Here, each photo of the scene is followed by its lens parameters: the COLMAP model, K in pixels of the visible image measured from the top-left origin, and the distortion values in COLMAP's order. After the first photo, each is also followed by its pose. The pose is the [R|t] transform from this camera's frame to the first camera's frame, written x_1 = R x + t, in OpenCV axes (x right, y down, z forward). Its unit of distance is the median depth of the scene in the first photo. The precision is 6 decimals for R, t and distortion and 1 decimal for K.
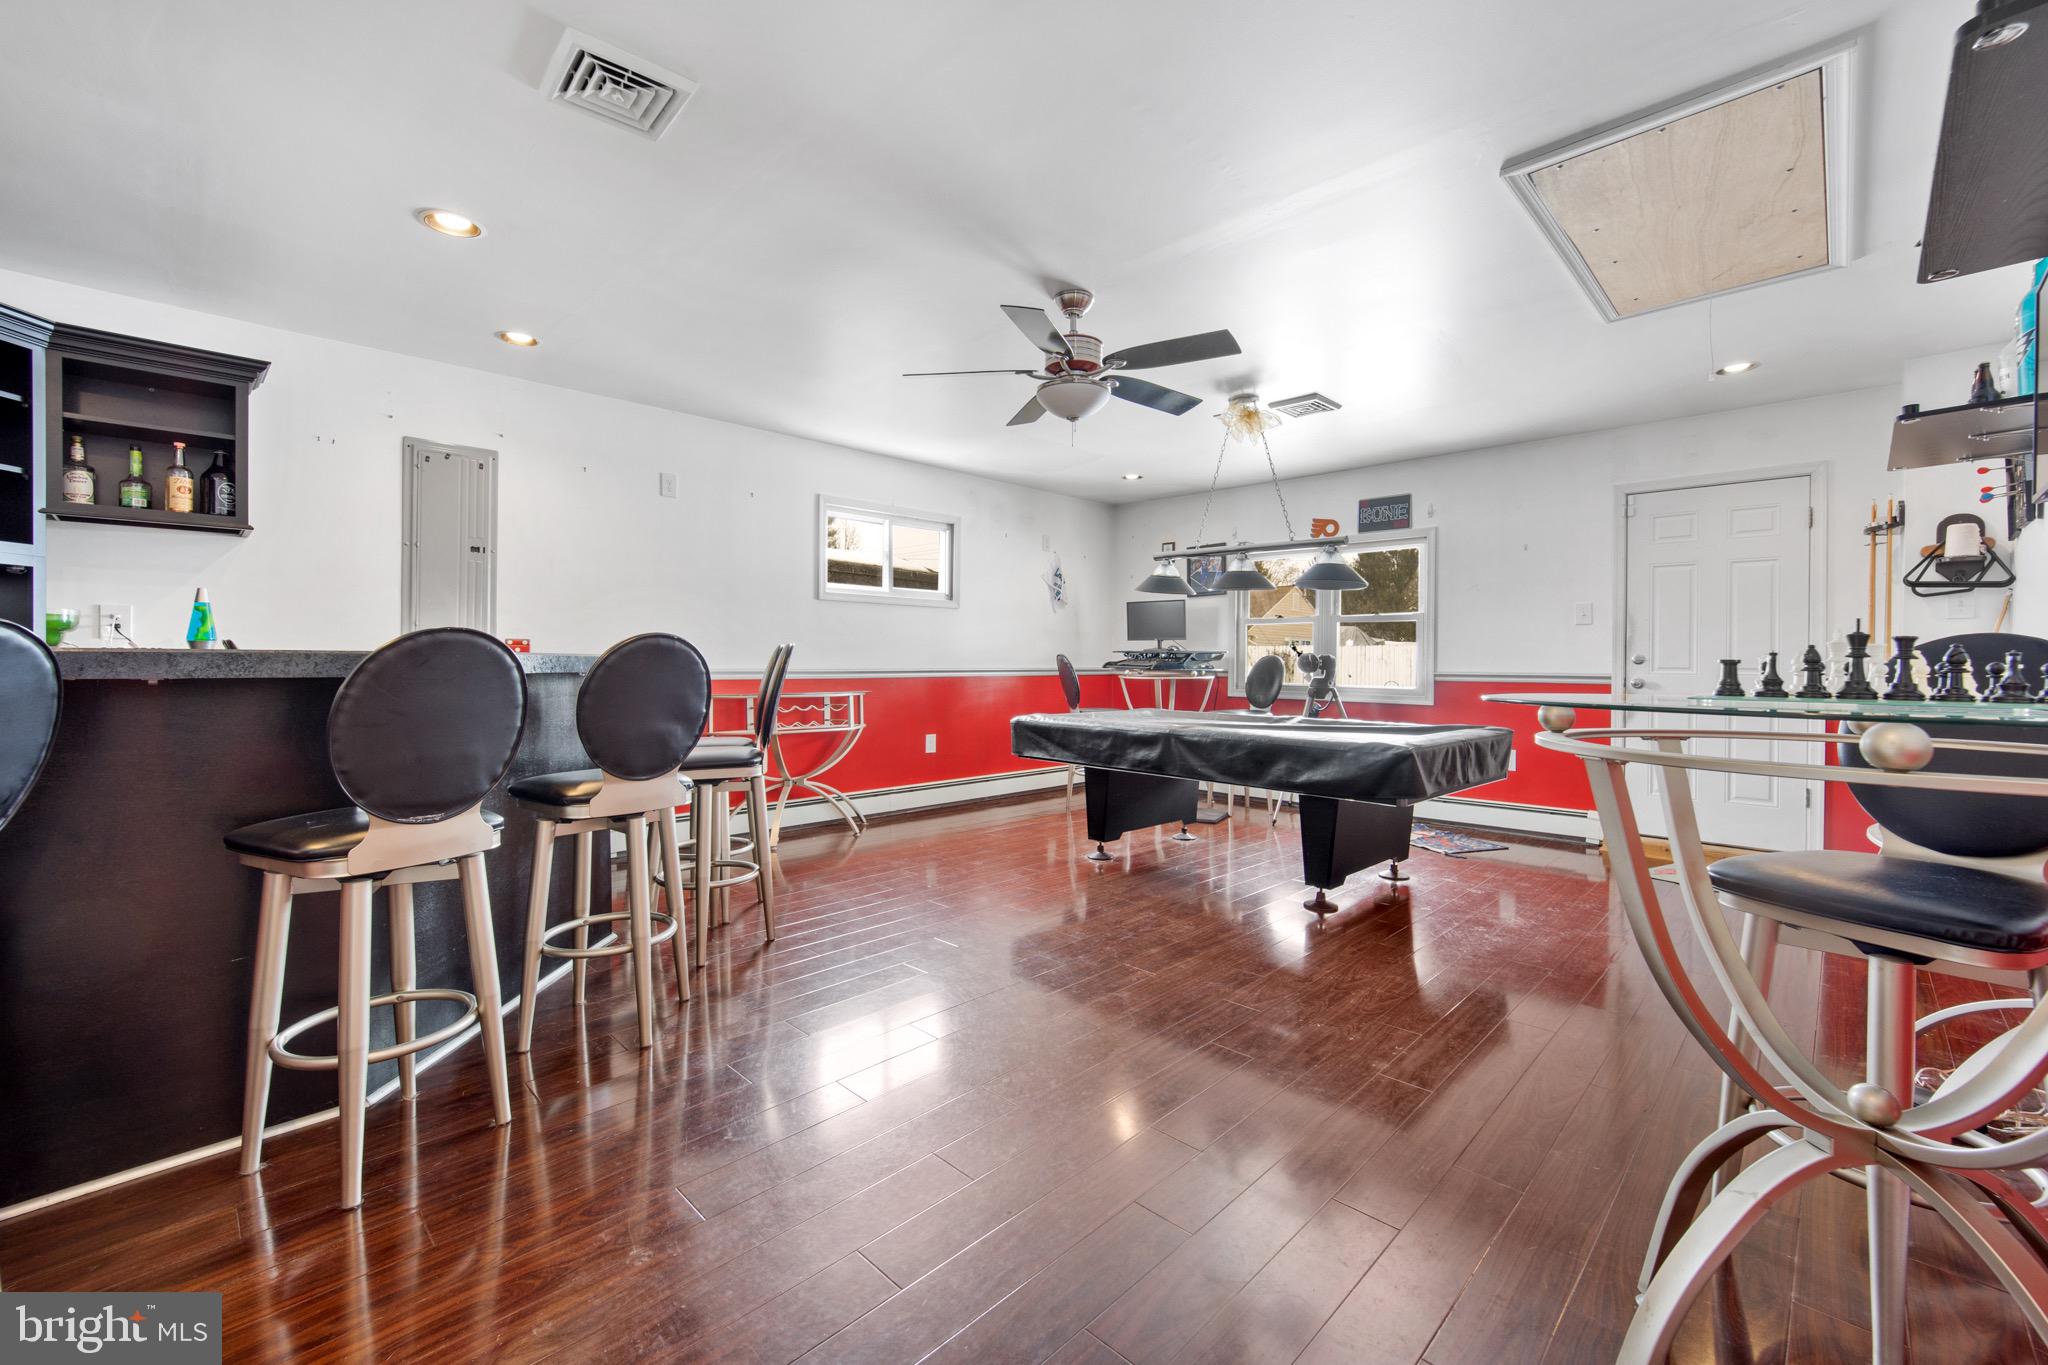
lens RADIAL K [[840.1, 0, 1036.8], [0, 840.1, 667.0], [0, 0, 1]] dist [-0.000161, 0.000214]
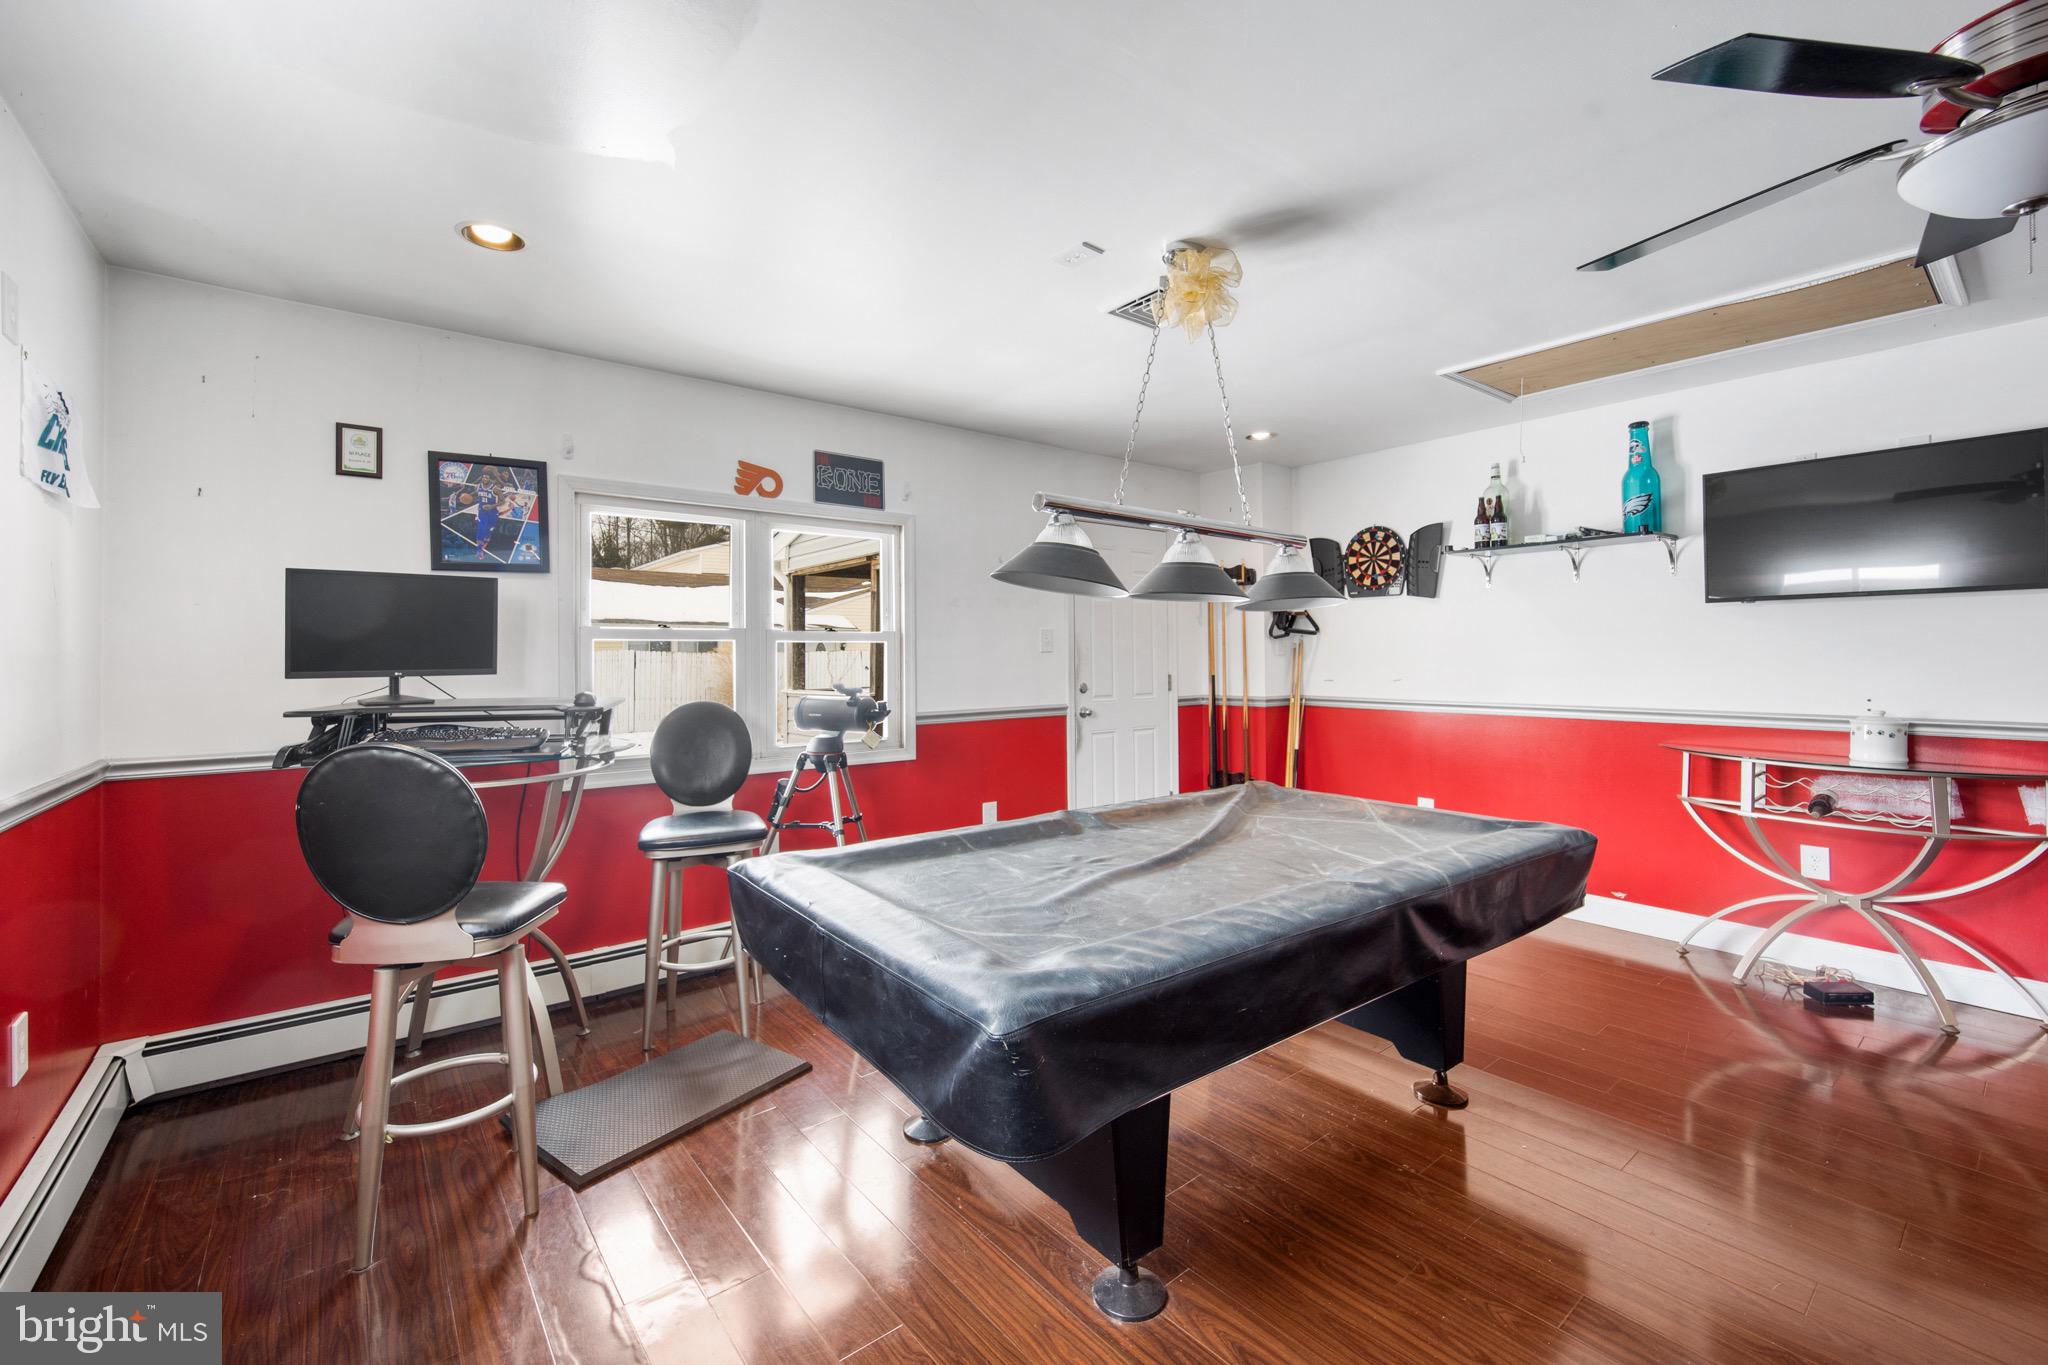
lens RADIAL K [[853.2, 0, 1019.0], [0, 853.2, 648.7], [0, 0, 1]] dist [-0.000516, -0.000012]
pose [[0.101110, 0.001435, 0.994874, -0.251028], [0.019816, 0.999798, -0.003456, -0.044835], [-0.994678, 0.020064, 0.101062, 0.813803]]
